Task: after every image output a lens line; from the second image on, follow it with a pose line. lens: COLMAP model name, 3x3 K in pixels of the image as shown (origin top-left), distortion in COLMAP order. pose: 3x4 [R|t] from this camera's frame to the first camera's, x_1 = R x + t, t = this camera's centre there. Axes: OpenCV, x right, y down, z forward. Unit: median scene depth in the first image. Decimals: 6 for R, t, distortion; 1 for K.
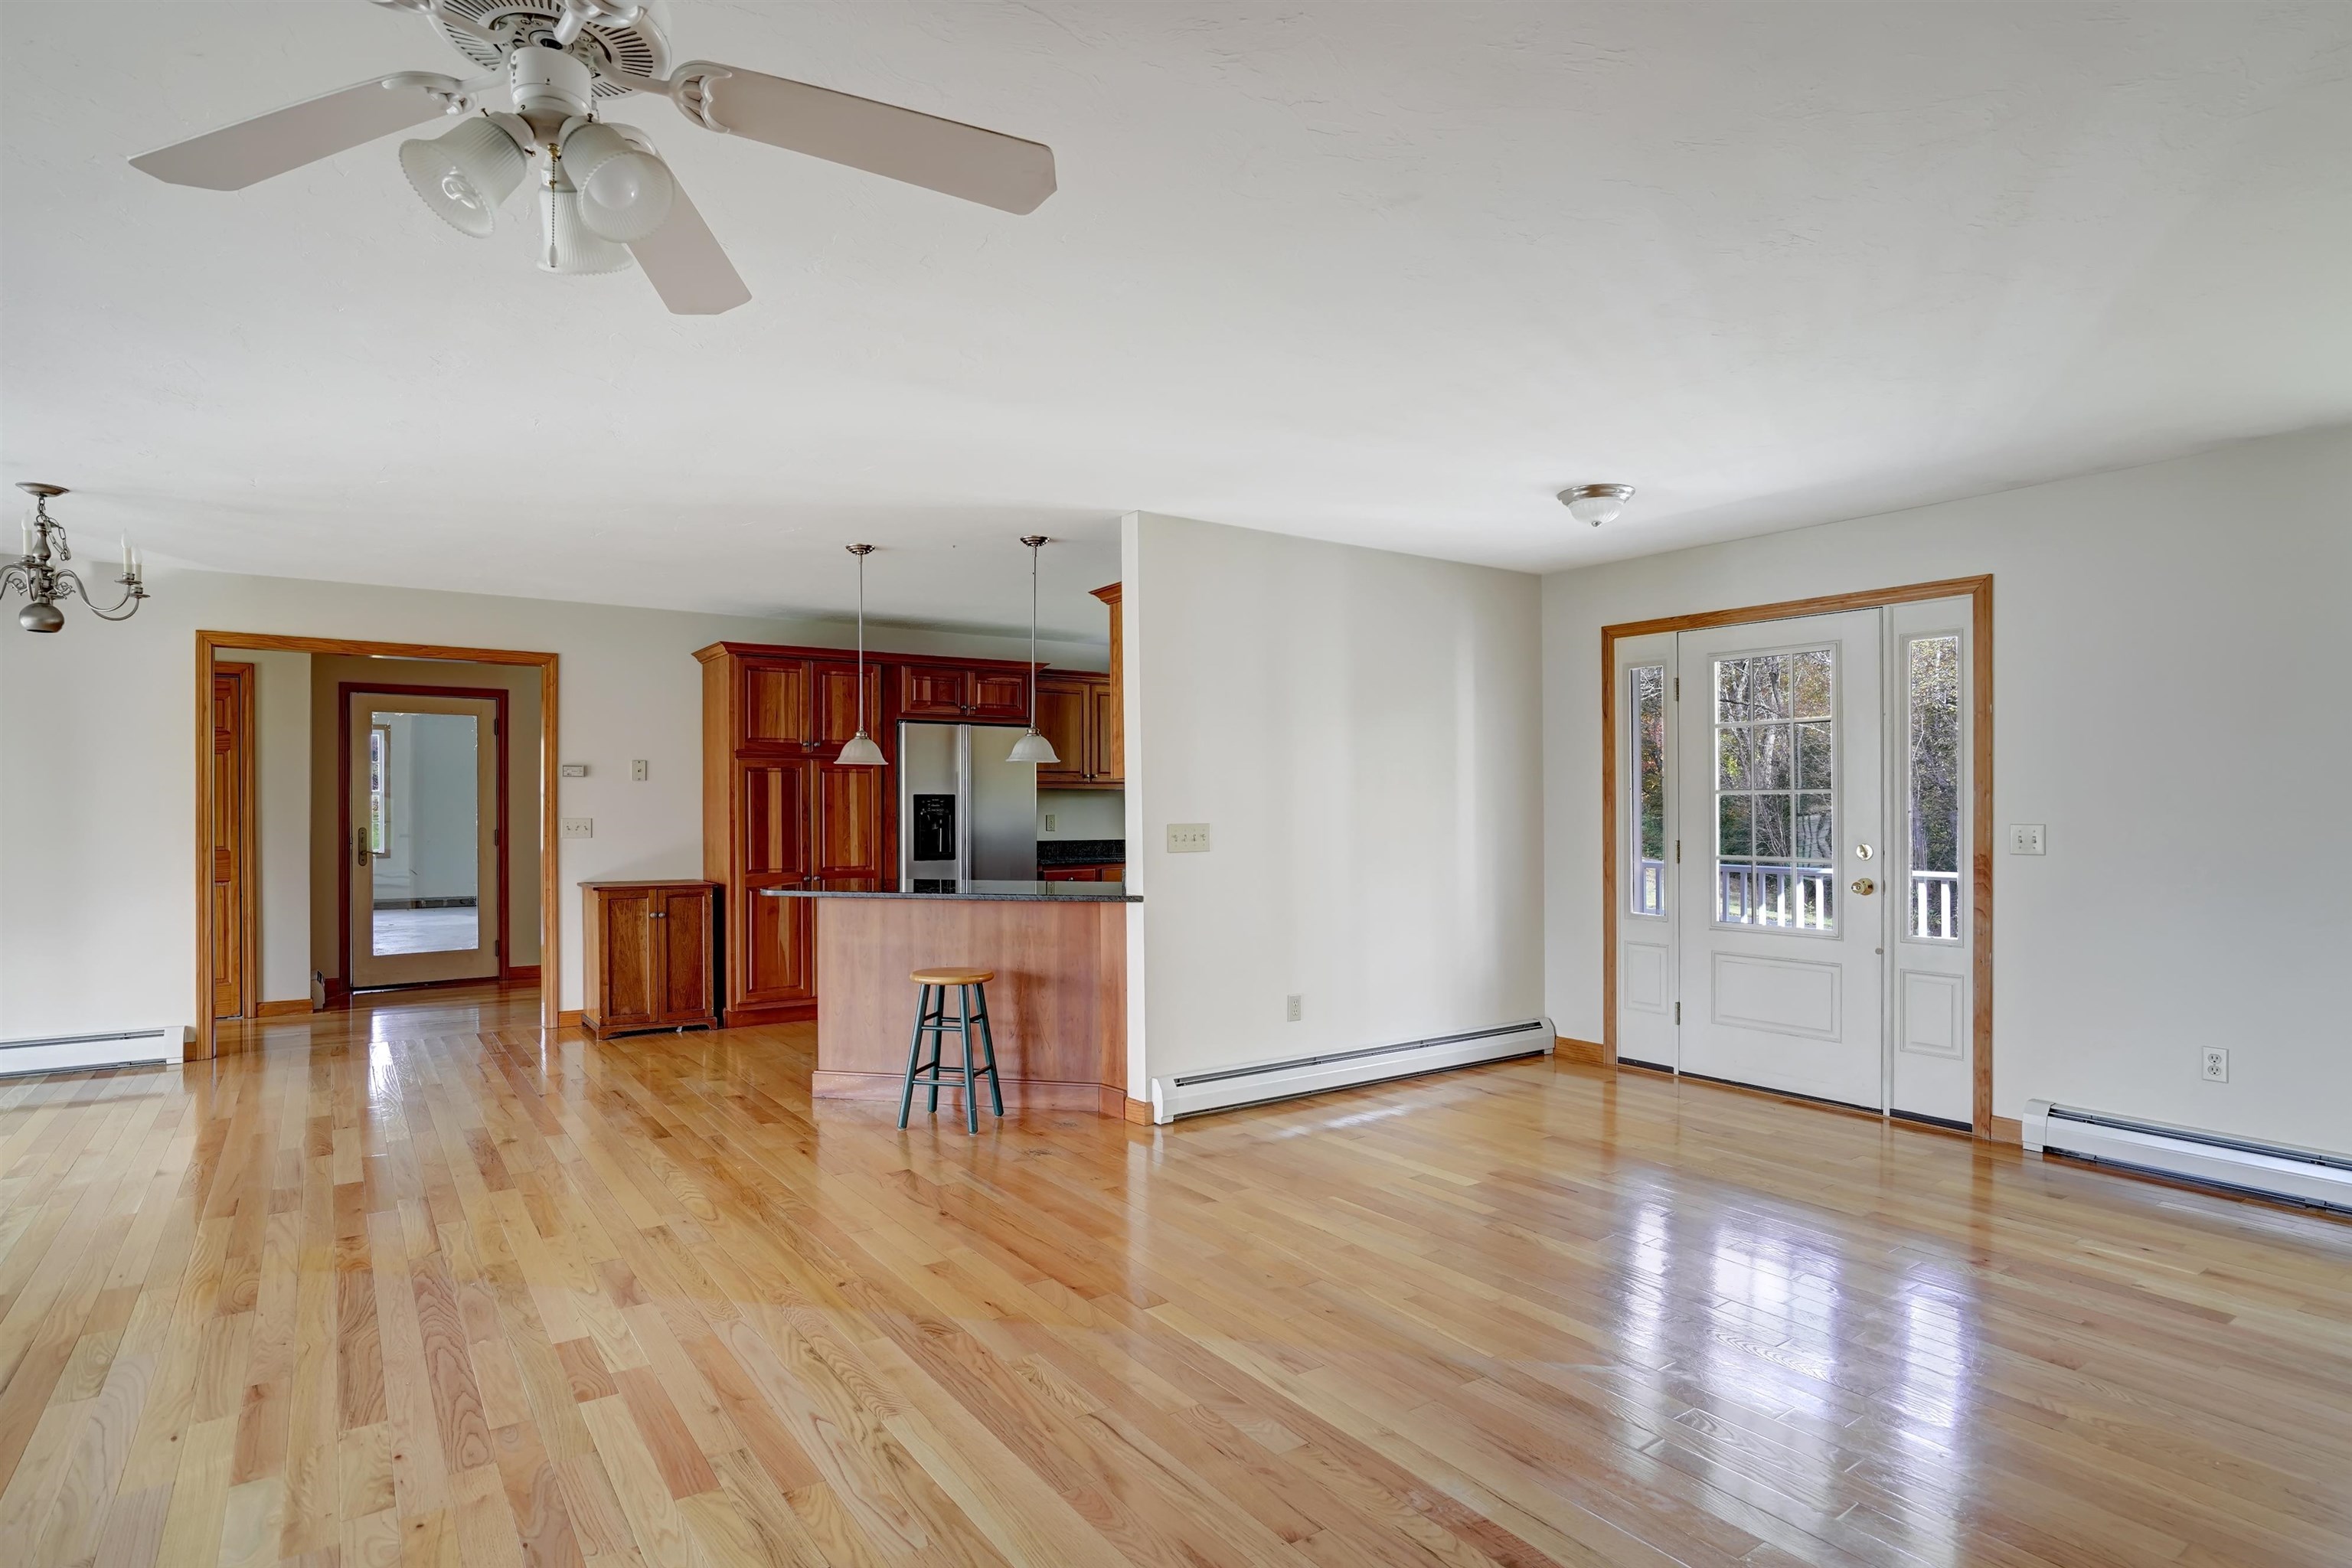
lens RADIAL K [[1224.0, 0, 1162.5], [0, 1224.0, 830.7], [0, 0, 1]] dist [-0.026327, 0.010363]
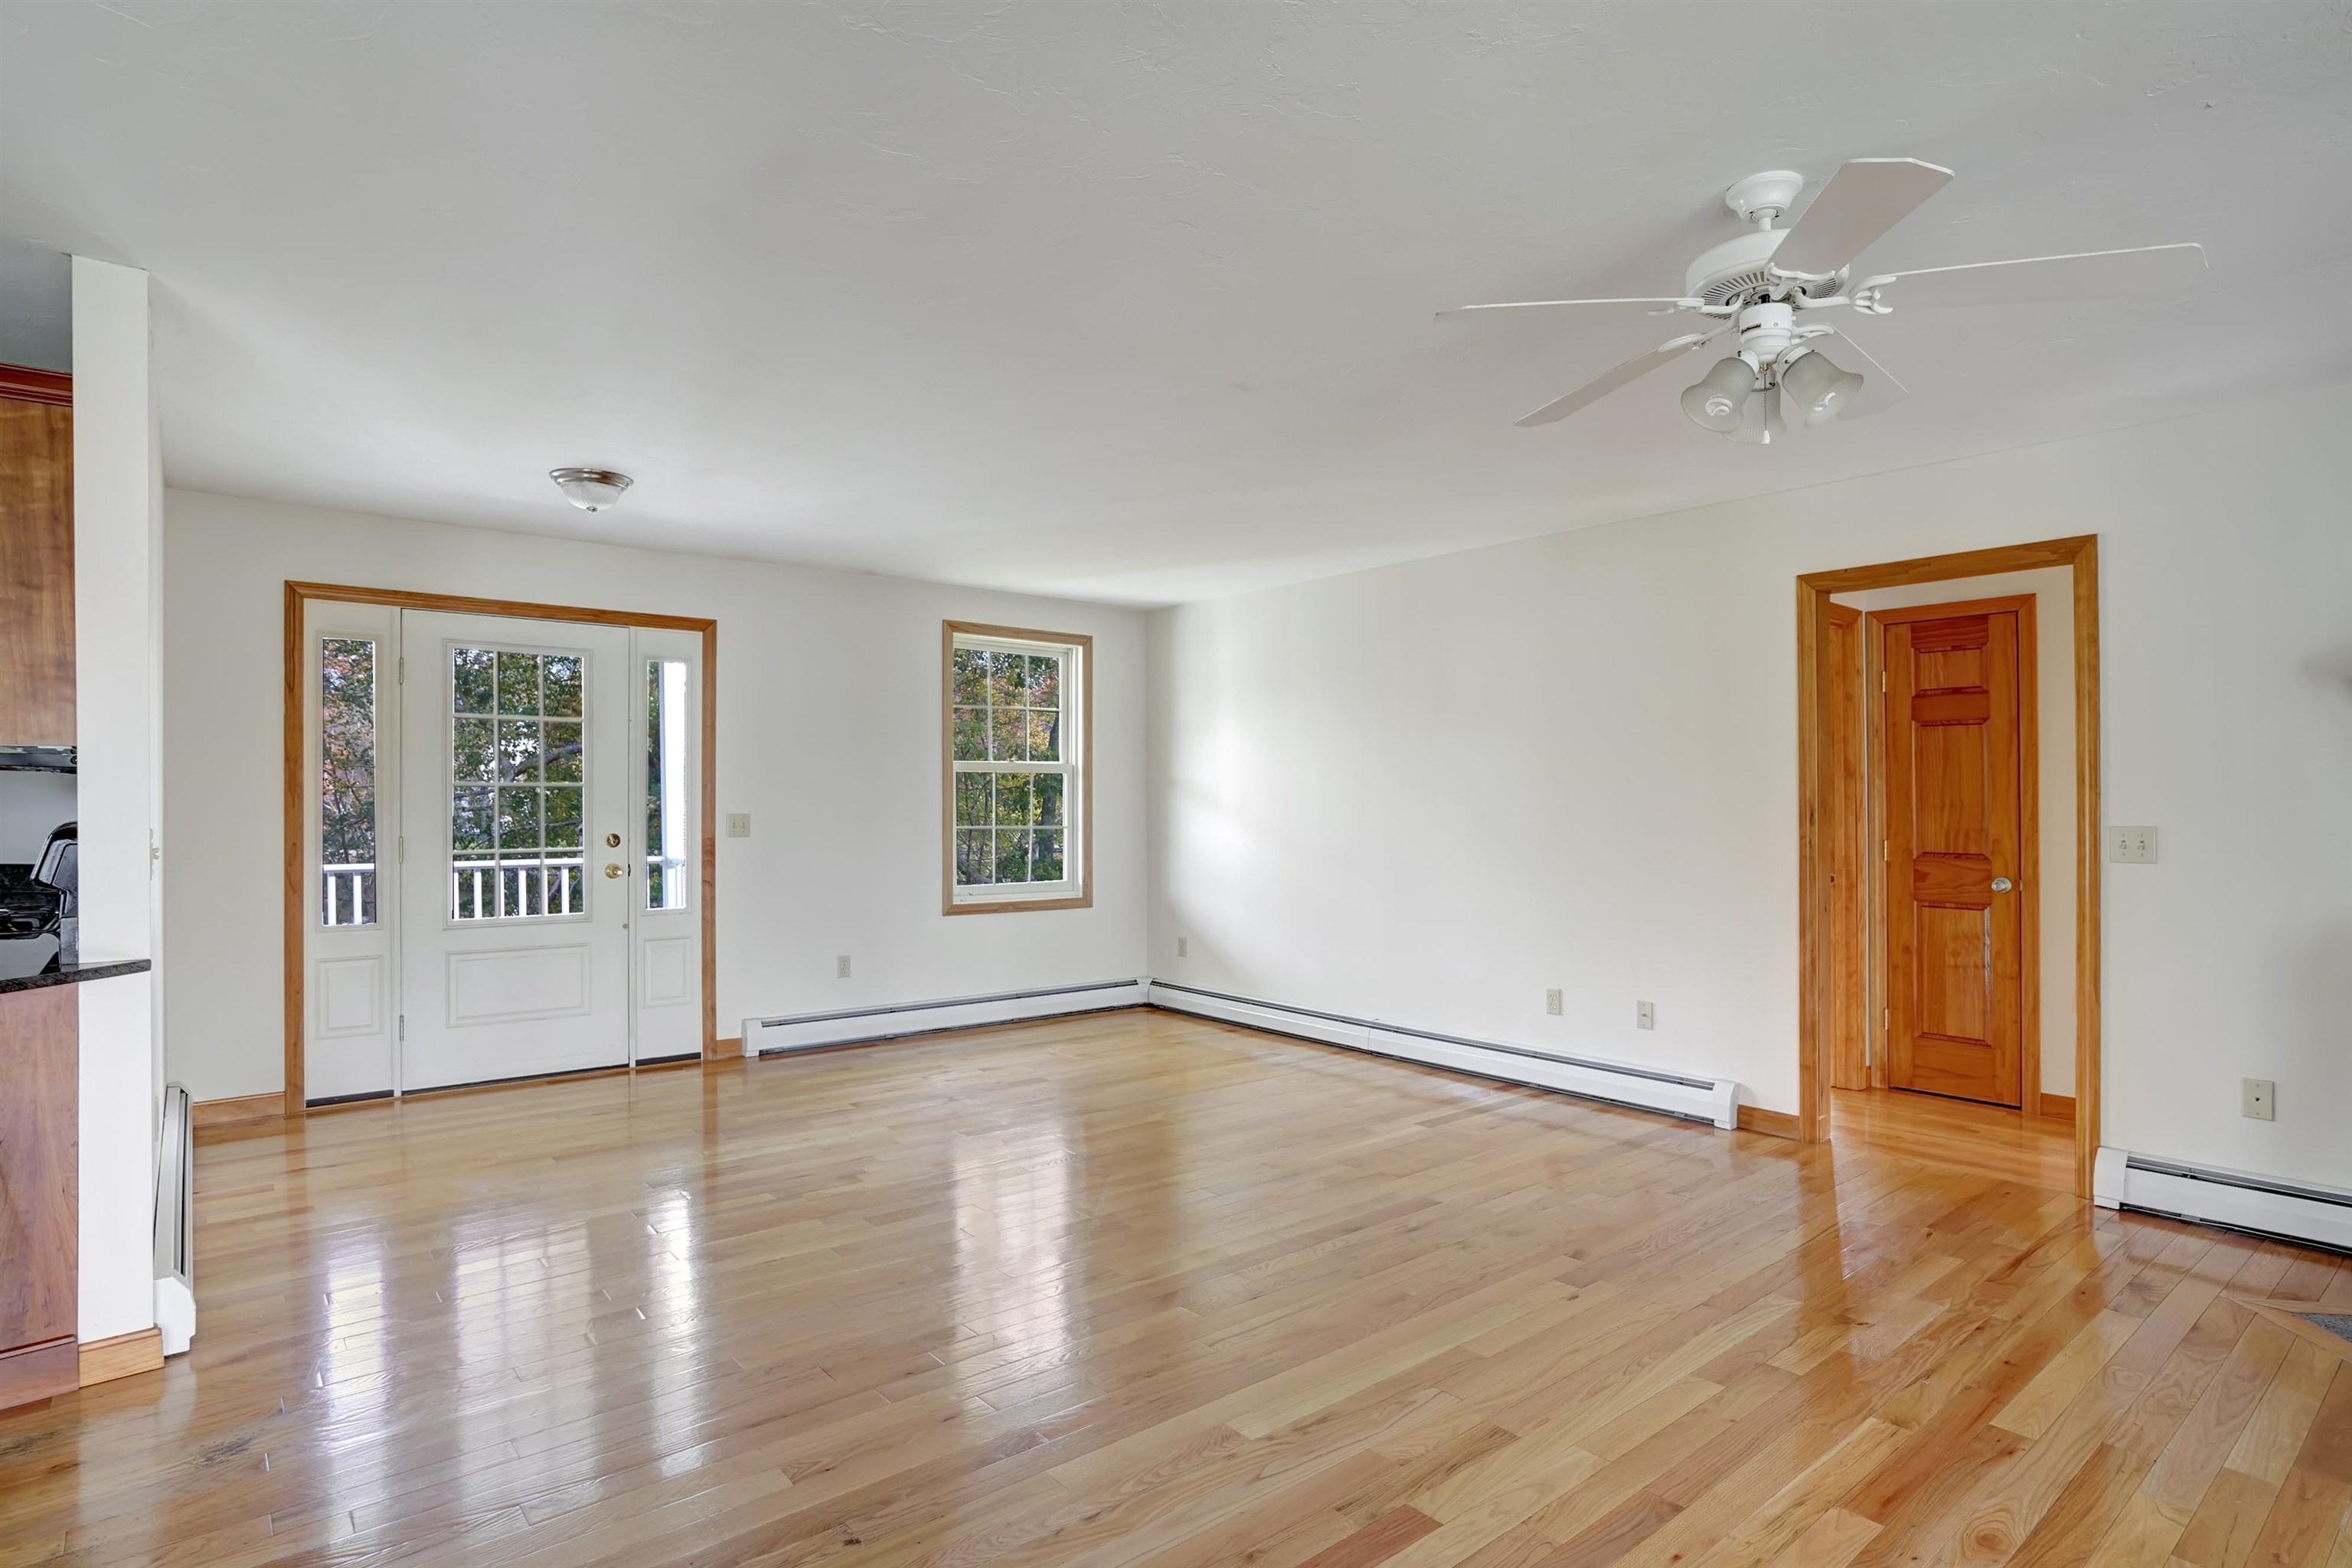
lens RADIAL K [[1224.0, 0, 1175.9], [0, 1224.0, 801.8], [0, 0, 1]] dist [-0.026327, 0.010363]
pose [[-0.081617, -0.000715, 0.996664, -0.529260], [0.017035, 0.999853, 0.002112, -0.010428], [-0.996518, 0.017150, -0.081593, 0.503668]]
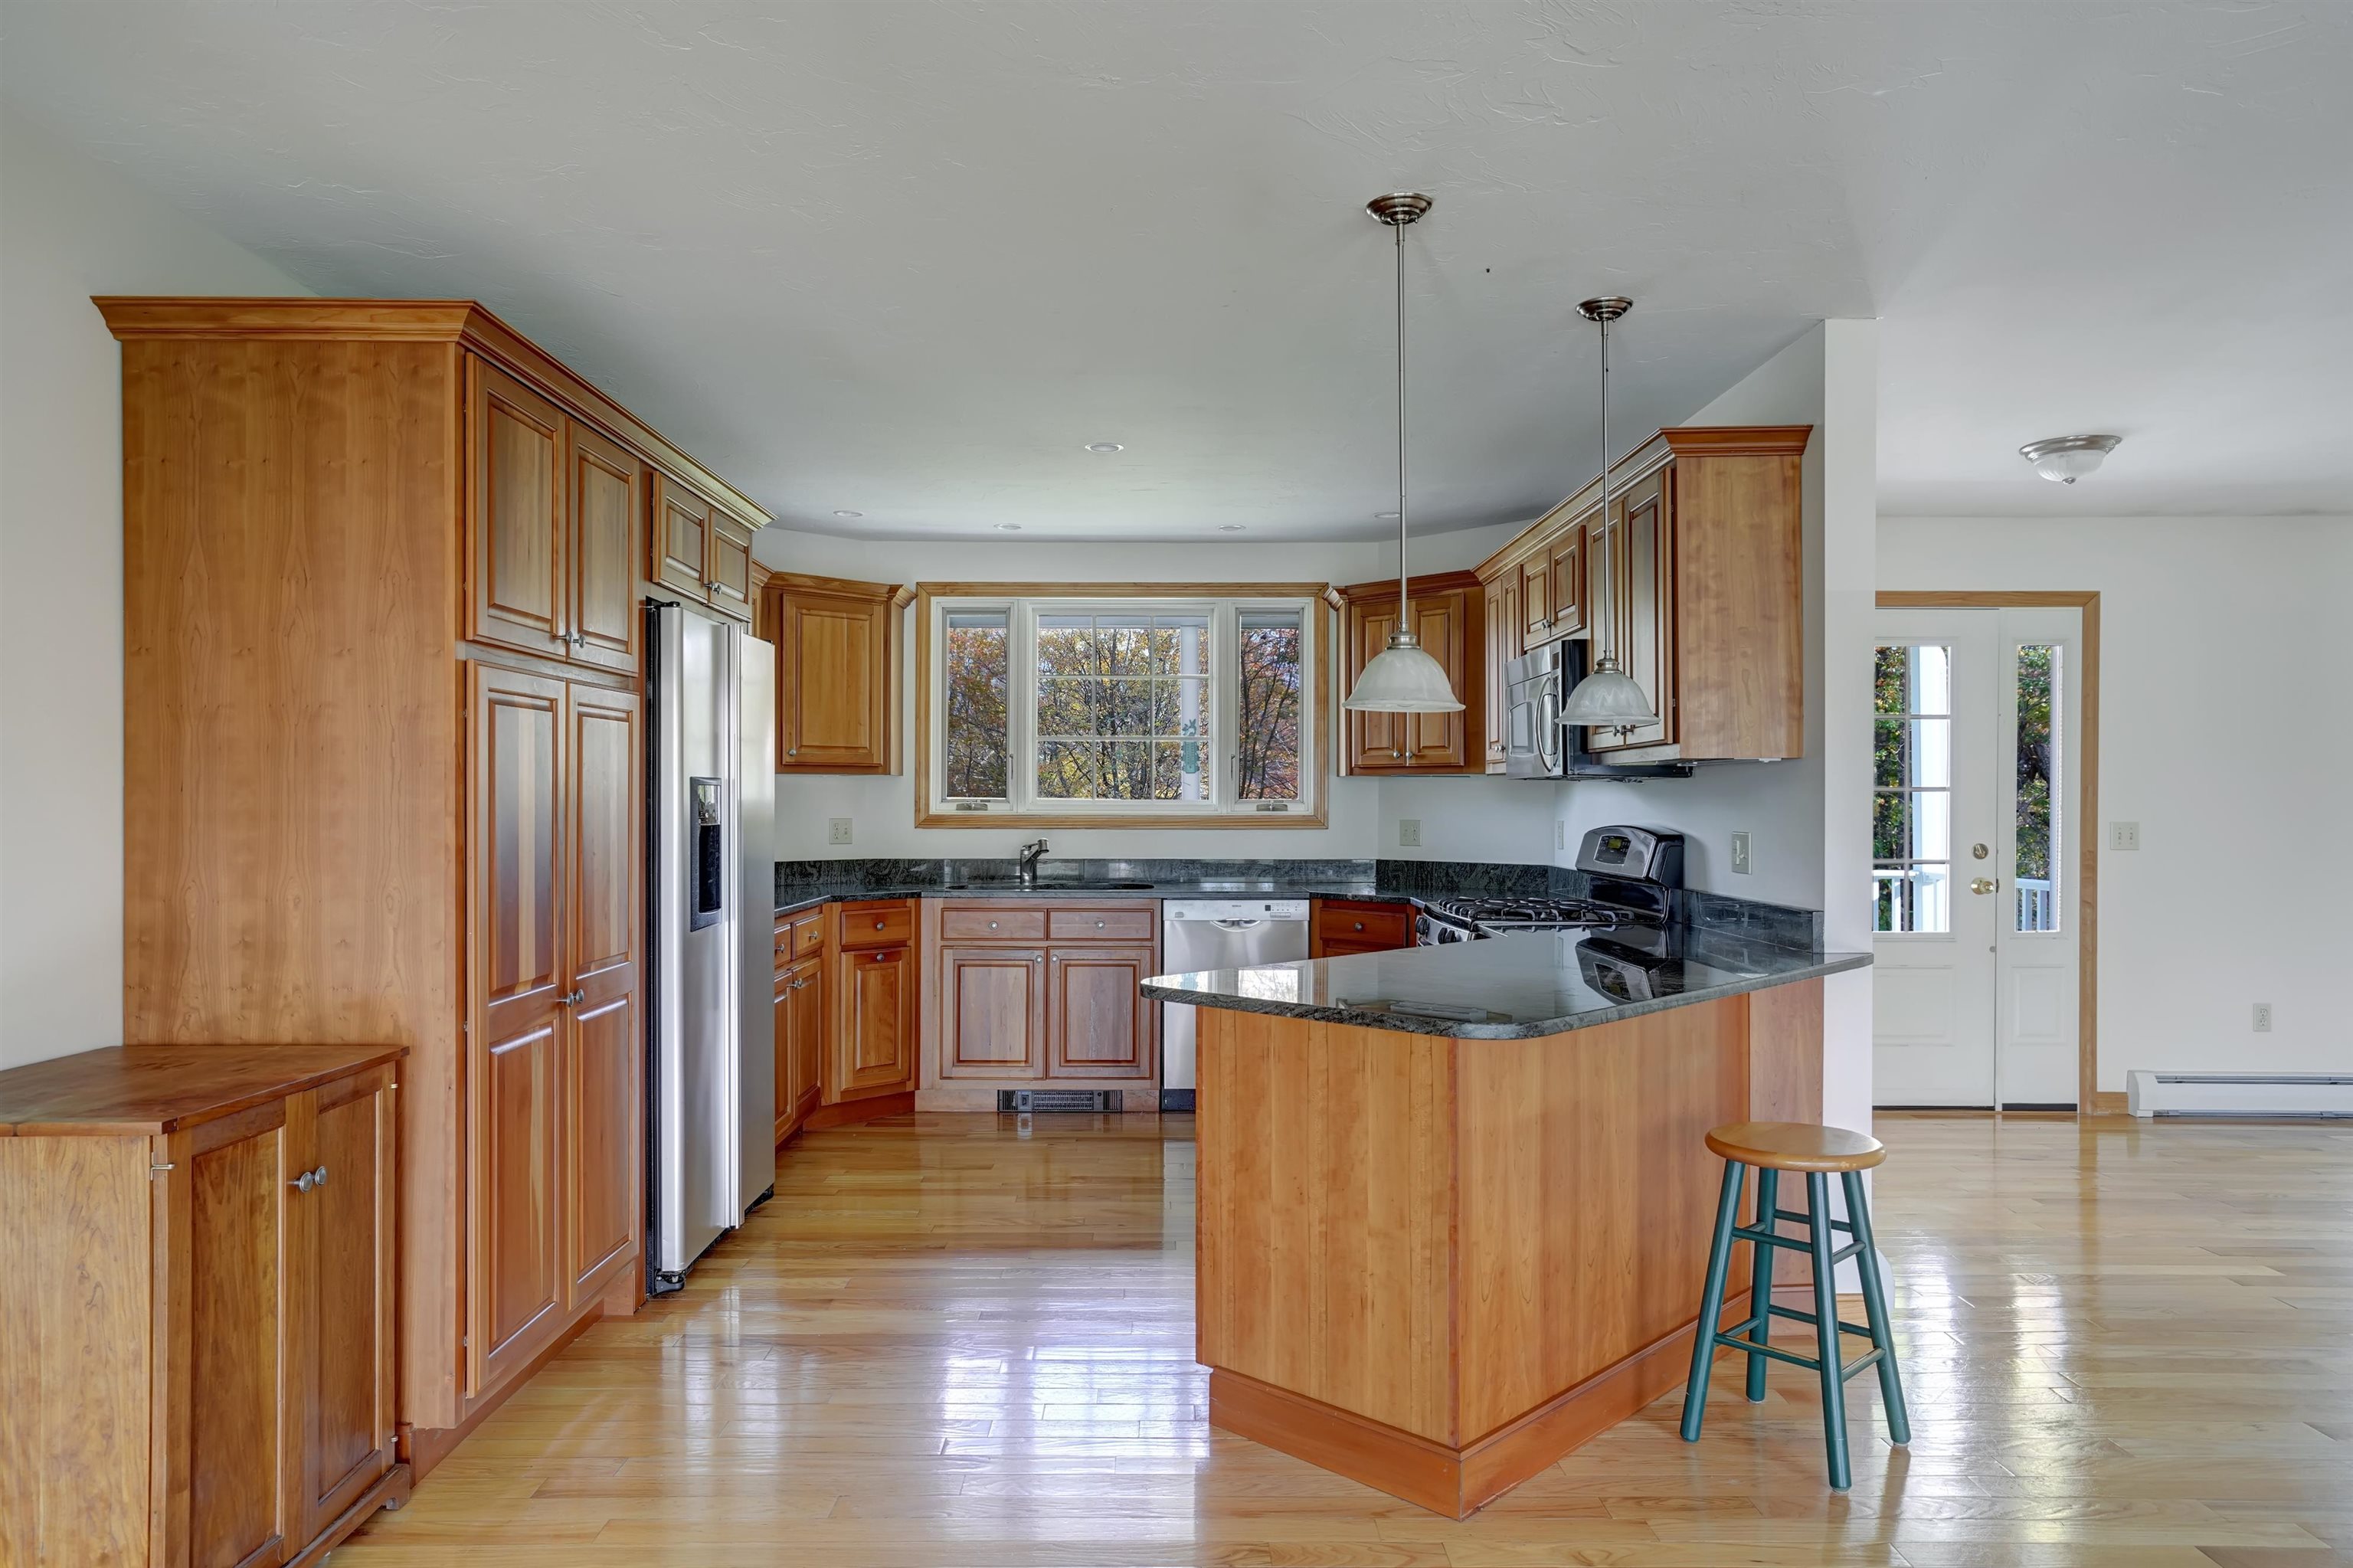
lens RADIAL K [[1449.3, 0, 1157.9], [0, 1449.3, 808.5], [0, 0, 1]] dist [0.018312, 0.001491]
pose [[0.571716, -0.002050, 0.820449, -0.709527], [0.015186, 0.999852, -0.008084, -0.016217], [-0.820311, 0.017081, 0.571663, 0.767958]]
